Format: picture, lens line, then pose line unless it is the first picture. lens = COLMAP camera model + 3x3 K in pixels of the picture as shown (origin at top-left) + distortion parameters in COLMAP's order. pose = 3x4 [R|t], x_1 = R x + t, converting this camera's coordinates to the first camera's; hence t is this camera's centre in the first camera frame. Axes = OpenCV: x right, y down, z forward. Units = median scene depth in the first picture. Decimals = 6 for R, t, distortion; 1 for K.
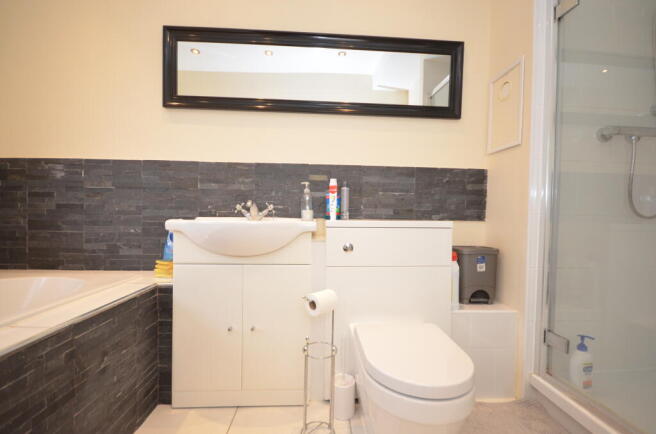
lens RADIAL K [[296.5, 0, 328.0], [0, 296.5, 217.0], [0, 0, 1]] dist [-0.002565, -0.000704]
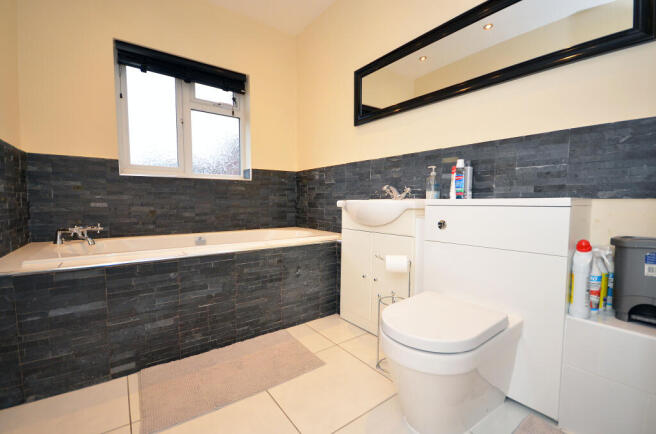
lens RADIAL K [[296.5, 0, 328.0], [0, 296.5, 217.0], [0, 0, 1]] dist [-0.002565, -0.000704]
pose [[0.537030, 0.032203, -0.842948, 0.665063], [-0.001744, 0.999311, 0.037065, 0.033180], [0.843561, -0.018435, 0.536716, 0.071891]]
